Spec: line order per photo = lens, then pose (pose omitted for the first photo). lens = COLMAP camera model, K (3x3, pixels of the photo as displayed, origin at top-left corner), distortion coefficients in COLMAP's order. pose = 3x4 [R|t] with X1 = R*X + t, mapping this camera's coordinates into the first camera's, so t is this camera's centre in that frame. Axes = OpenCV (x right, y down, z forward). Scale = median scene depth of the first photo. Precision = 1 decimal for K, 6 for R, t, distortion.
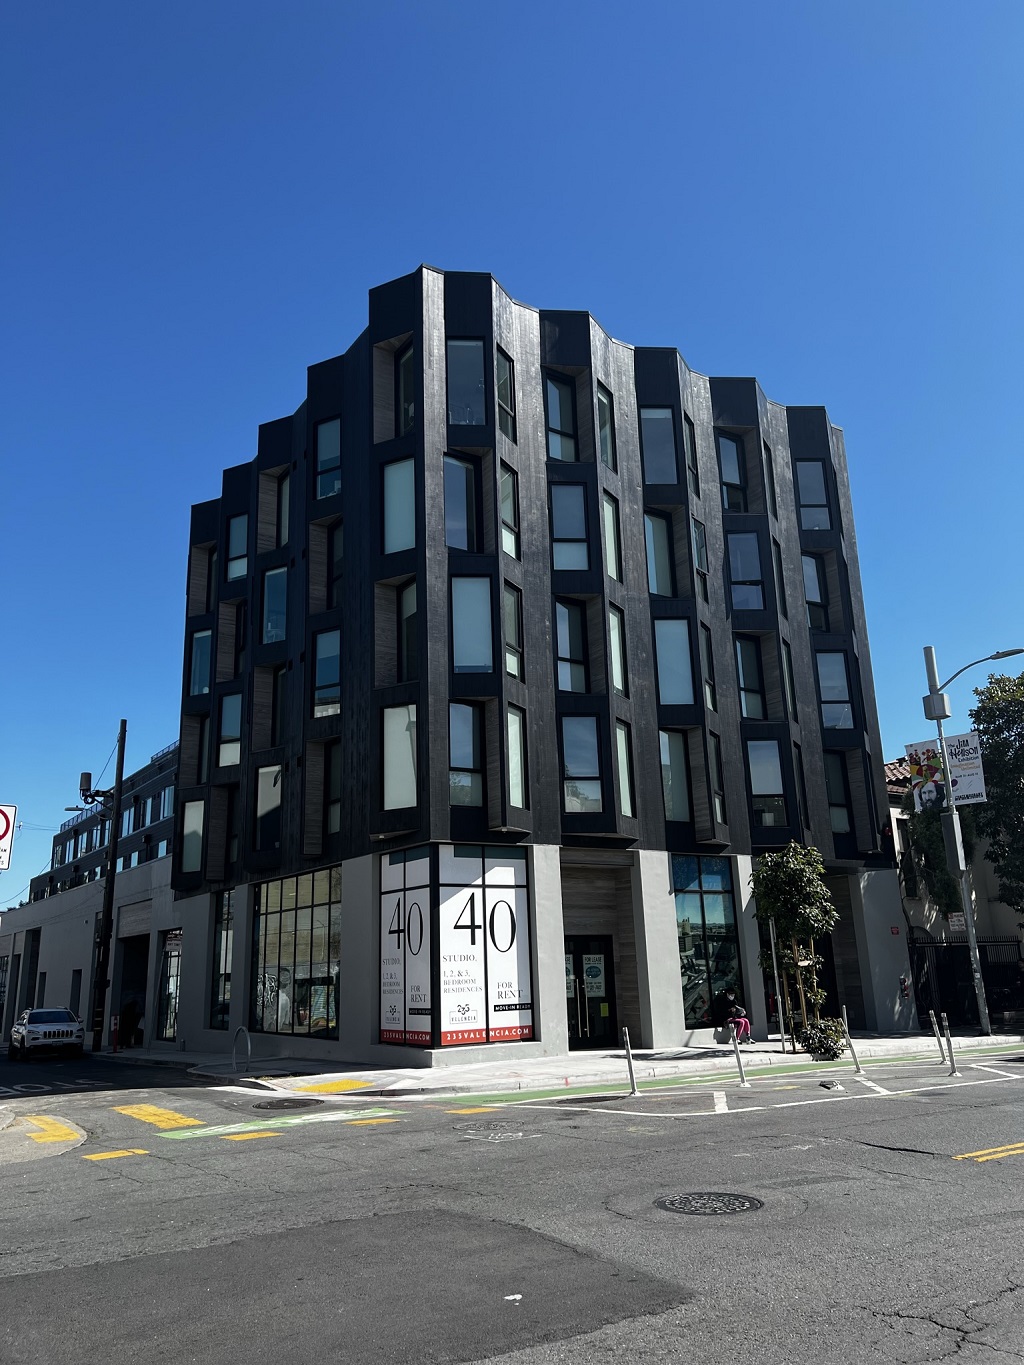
lens RADIAL K [[1033.8, 0, 510.4], [0, 1033.8, 681.0], [0, 0, 1]] dist [0.004718, 0.000700]
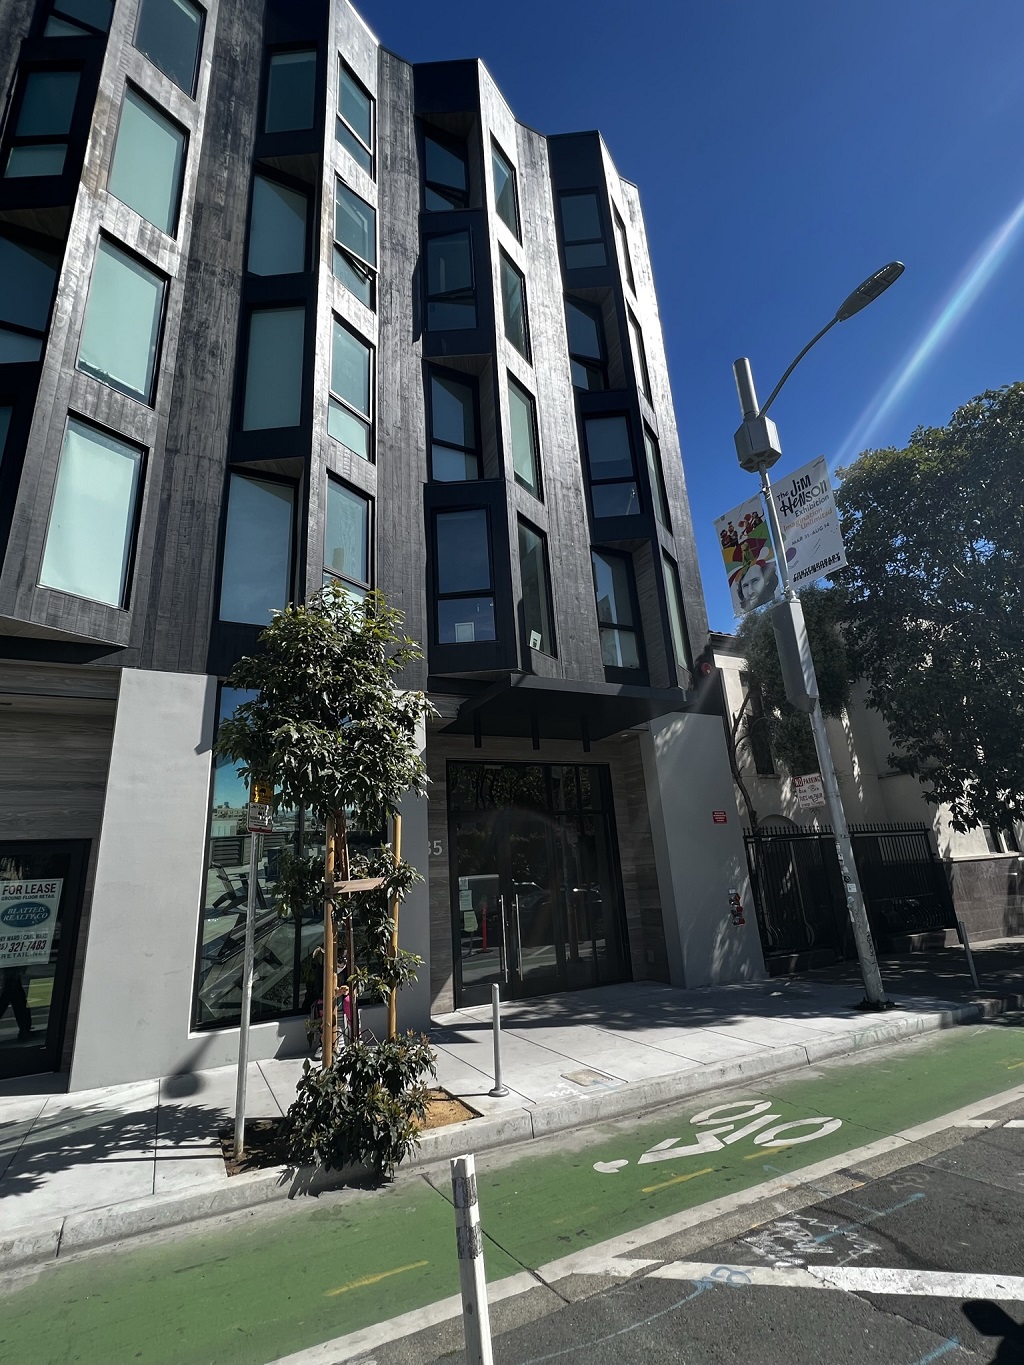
lens RADIAL K [[639.0, 0, 512.4], [0, 639.0, 686.8], [0, 0, 1]] dist [0.001589, 0.000096]
pose [[0.991906, -0.068660, -0.106814, 0.312302], [0.066646, 0.997527, -0.022317, 0.173251], [0.108082, 0.015017, 0.994029, 0.638825]]
